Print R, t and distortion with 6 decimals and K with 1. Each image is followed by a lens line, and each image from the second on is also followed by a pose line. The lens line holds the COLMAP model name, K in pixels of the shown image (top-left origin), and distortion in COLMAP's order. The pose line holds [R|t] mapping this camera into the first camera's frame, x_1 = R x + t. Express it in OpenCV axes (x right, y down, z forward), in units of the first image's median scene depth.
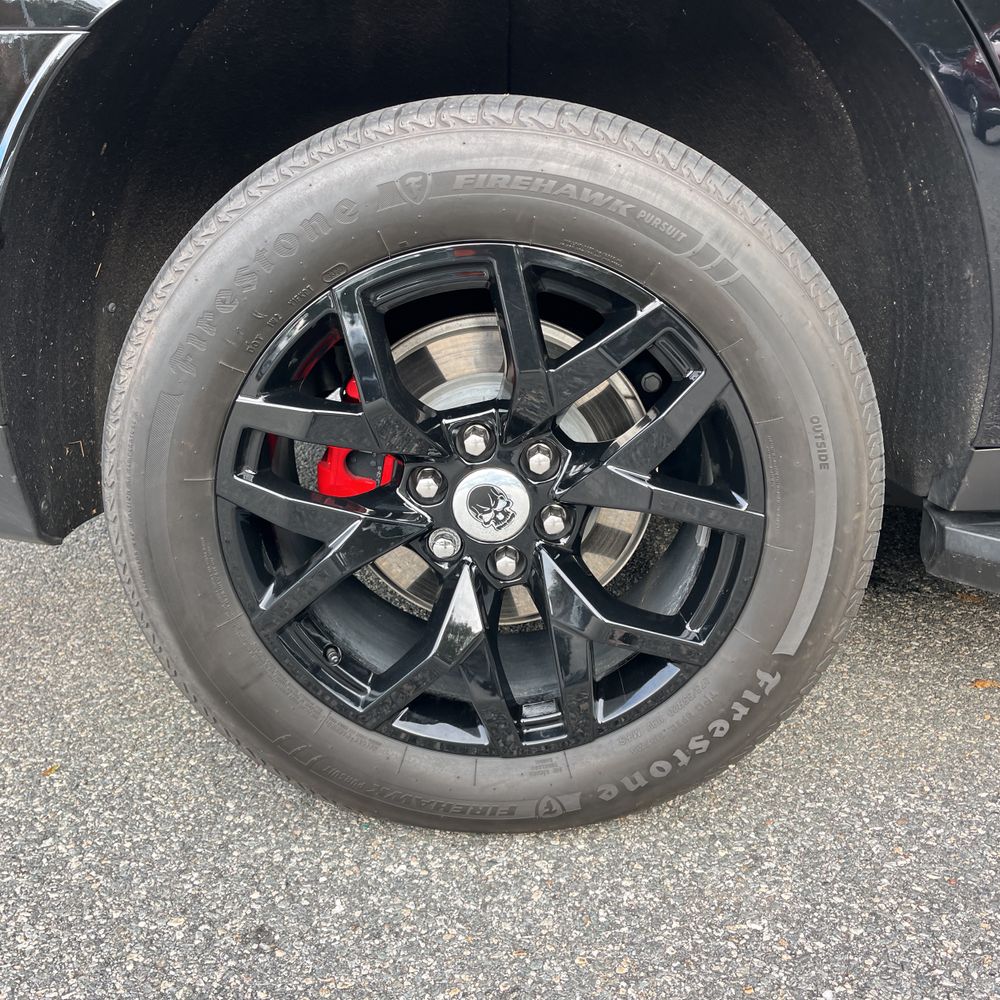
lens RADIAL K [[967.5, 0, 503.4], [0, 967.5, 483.9], [0, 0, 1]] dist [0.001711, -0.017282]
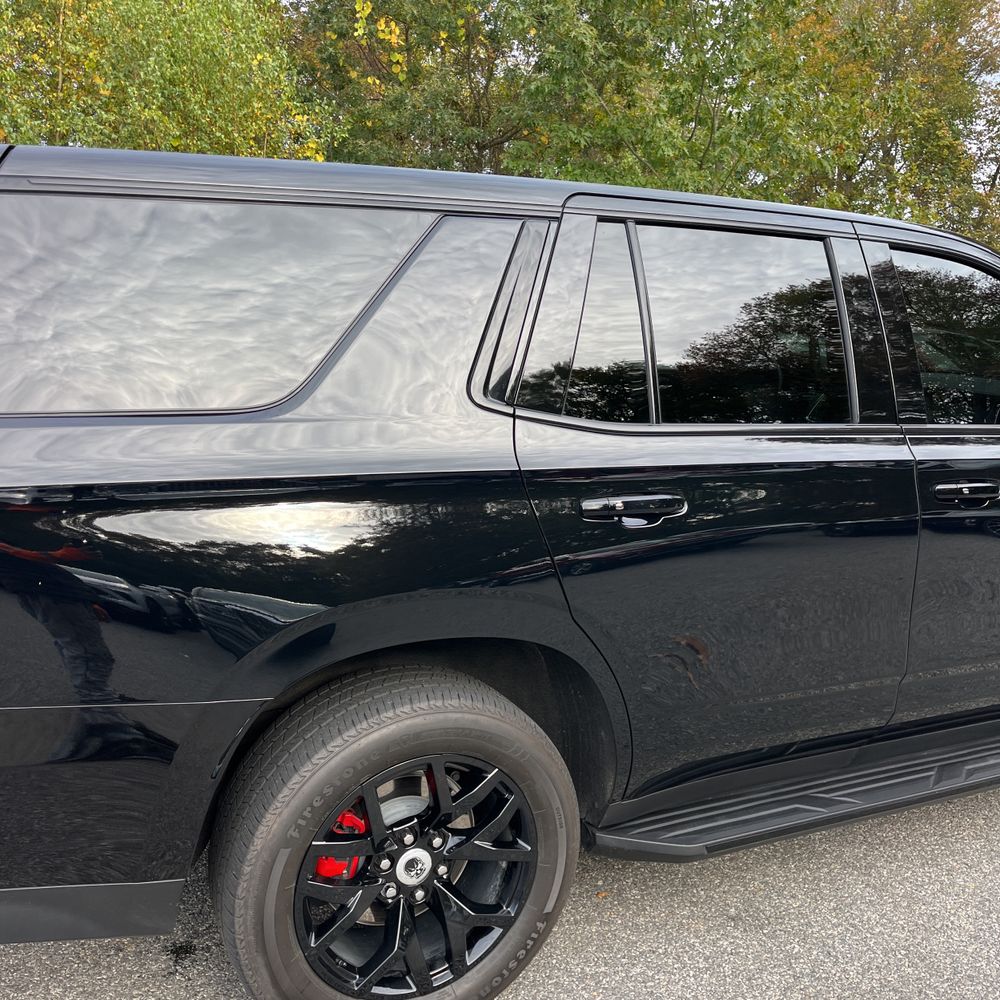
lens RADIAL K [[1000.5, 0, 471.1], [0, 1000.5, 499.6], [0, 0, 1]] dist [0.007076, 0.012416]
pose [[0.880894, -0.027238, 0.472529, -0.889895], [0.096508, 0.987706, -0.122977, -0.474527], [-0.463370, 0.153933, 0.872693, -1.024353]]
